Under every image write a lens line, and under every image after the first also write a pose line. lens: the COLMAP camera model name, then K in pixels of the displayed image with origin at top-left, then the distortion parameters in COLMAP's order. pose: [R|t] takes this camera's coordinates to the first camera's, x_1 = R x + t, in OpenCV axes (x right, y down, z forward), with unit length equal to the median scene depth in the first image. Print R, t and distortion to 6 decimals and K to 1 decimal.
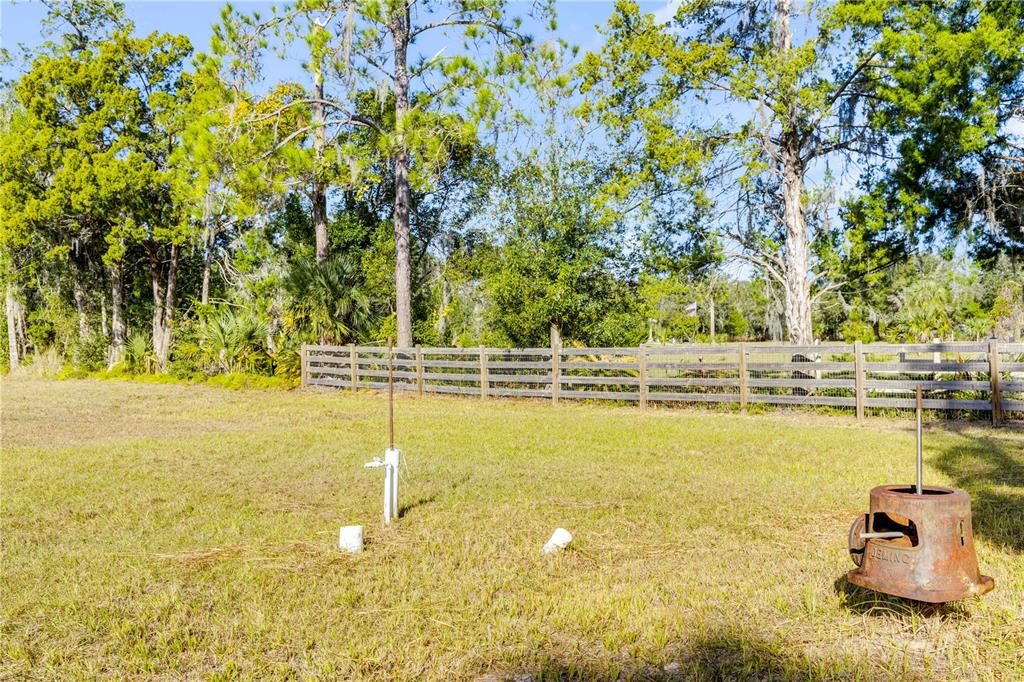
lens RADIAL K [[1010.1, 0, 510.6], [0, 1010.1, 298.9], [0, 0, 1]] dist [-0.007787, -0.015724]
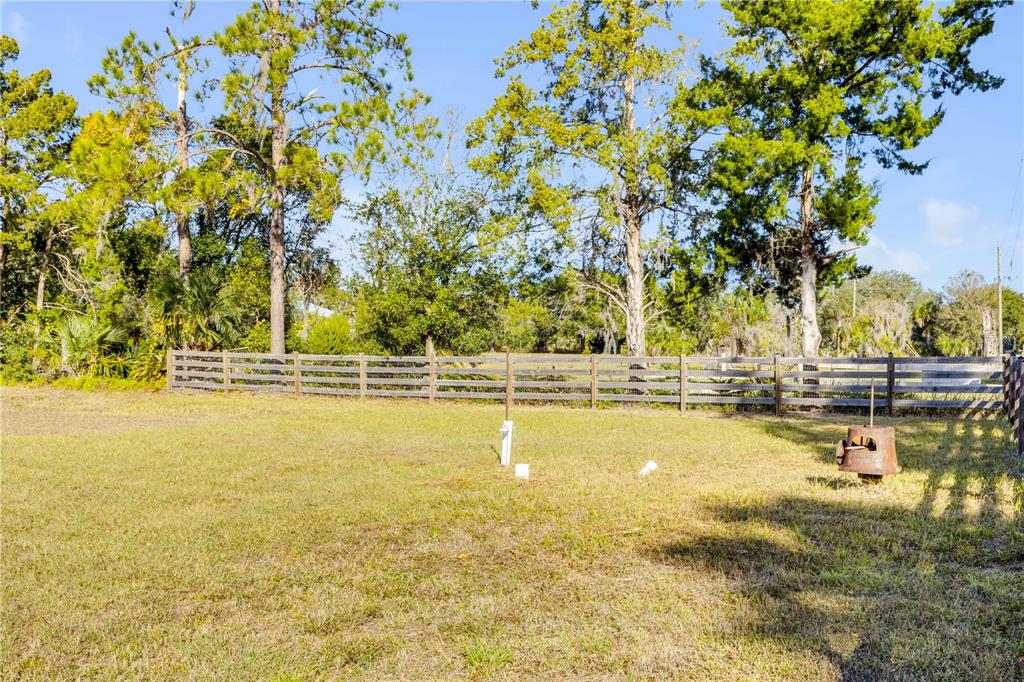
lens RADIAL K [[959.4, 0, 567.1], [0, 959.4, 337.4], [0, 0, 1]] dist [0.003236, -0.010867]
pose [[0.949386, 0.020164, 0.313464, -0.160698], [-0.028702, 0.999331, 0.022644, -0.004353], [-0.312798, -0.030495, 0.949330, -0.135484]]
